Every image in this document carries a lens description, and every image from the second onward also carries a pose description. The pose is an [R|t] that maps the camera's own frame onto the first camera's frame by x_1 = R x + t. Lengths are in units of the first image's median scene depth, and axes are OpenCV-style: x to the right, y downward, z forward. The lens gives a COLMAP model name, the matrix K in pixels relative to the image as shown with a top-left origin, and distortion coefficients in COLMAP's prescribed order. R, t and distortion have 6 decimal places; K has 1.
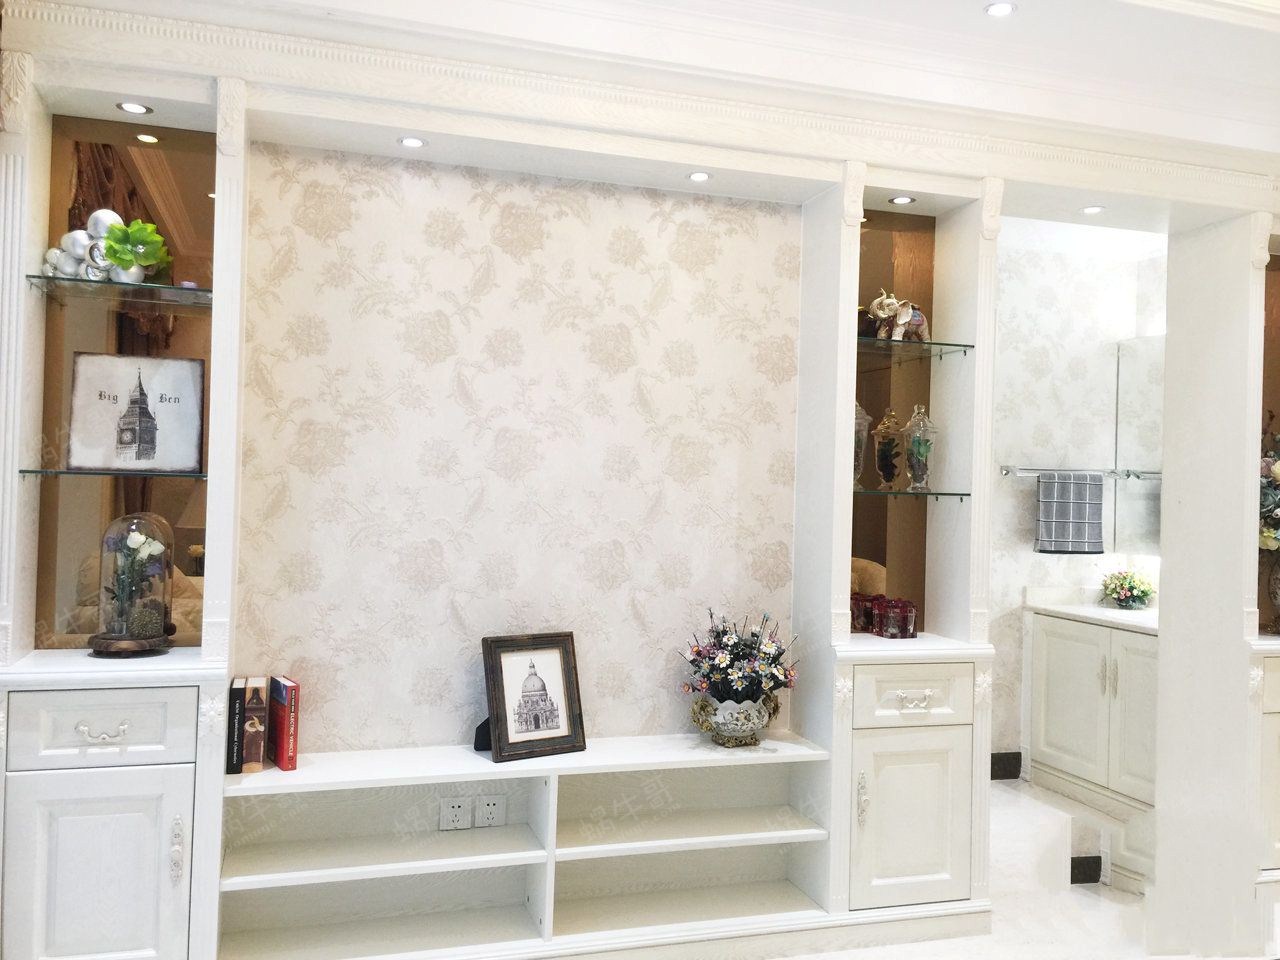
lens RADIAL K [[1101.3, 0, 646.6], [0, 1101.3, 471.5], [0, 0, 1]] dist [0.083225, -0.107773]
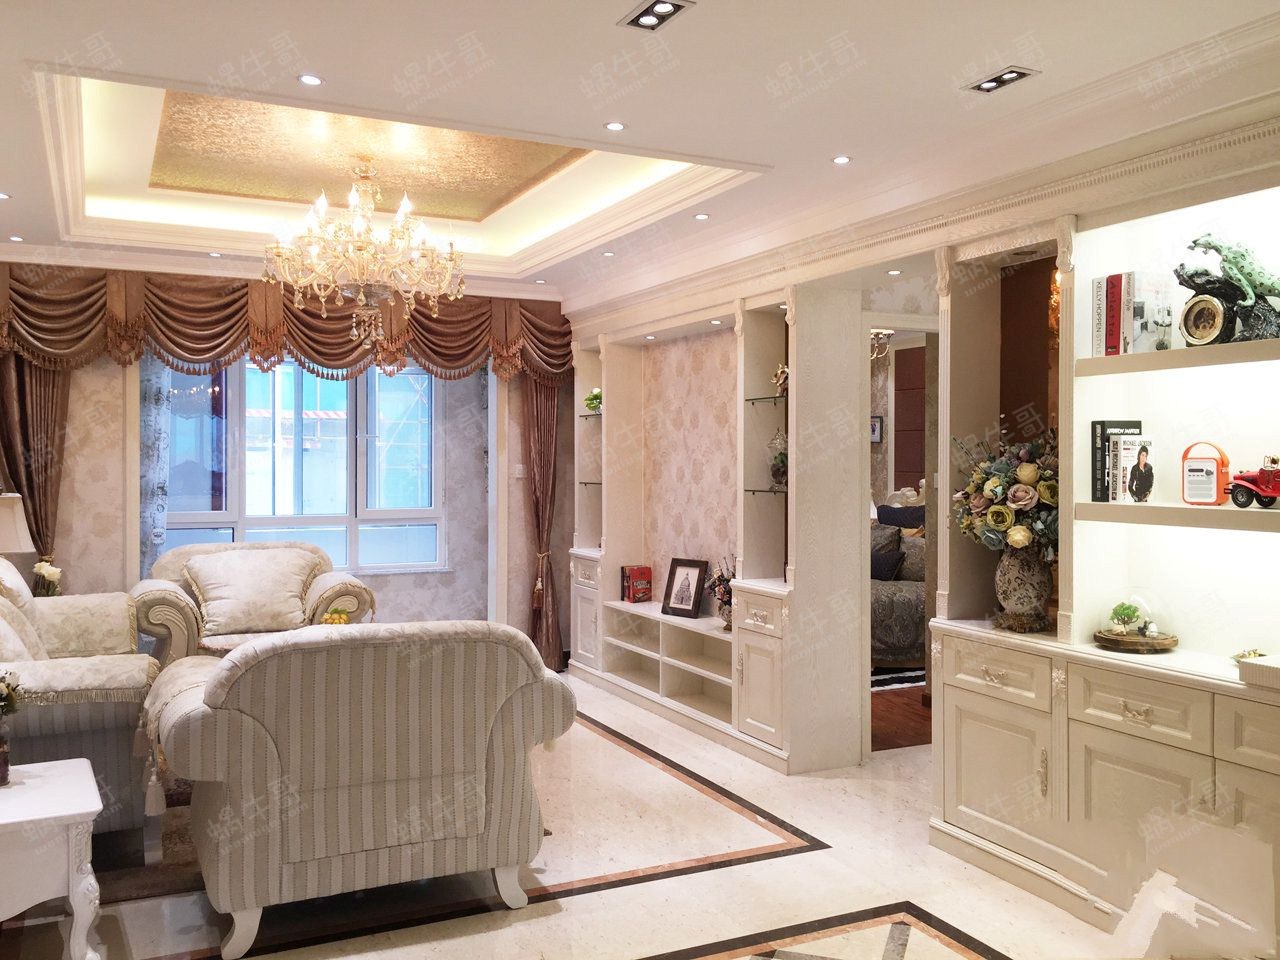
lens RADIAL K [[1101.3, 0, 644.1], [0, 1101.3, 463.3], [0, 0, 1]] dist [0.083225, -0.107773]
pose [[0.138162, -0.026184, -0.990063, 1.861409], [0.006224, 0.999654, -0.025569, 0.020131], [0.990390, -0.002630, 0.138278, 0.613848]]
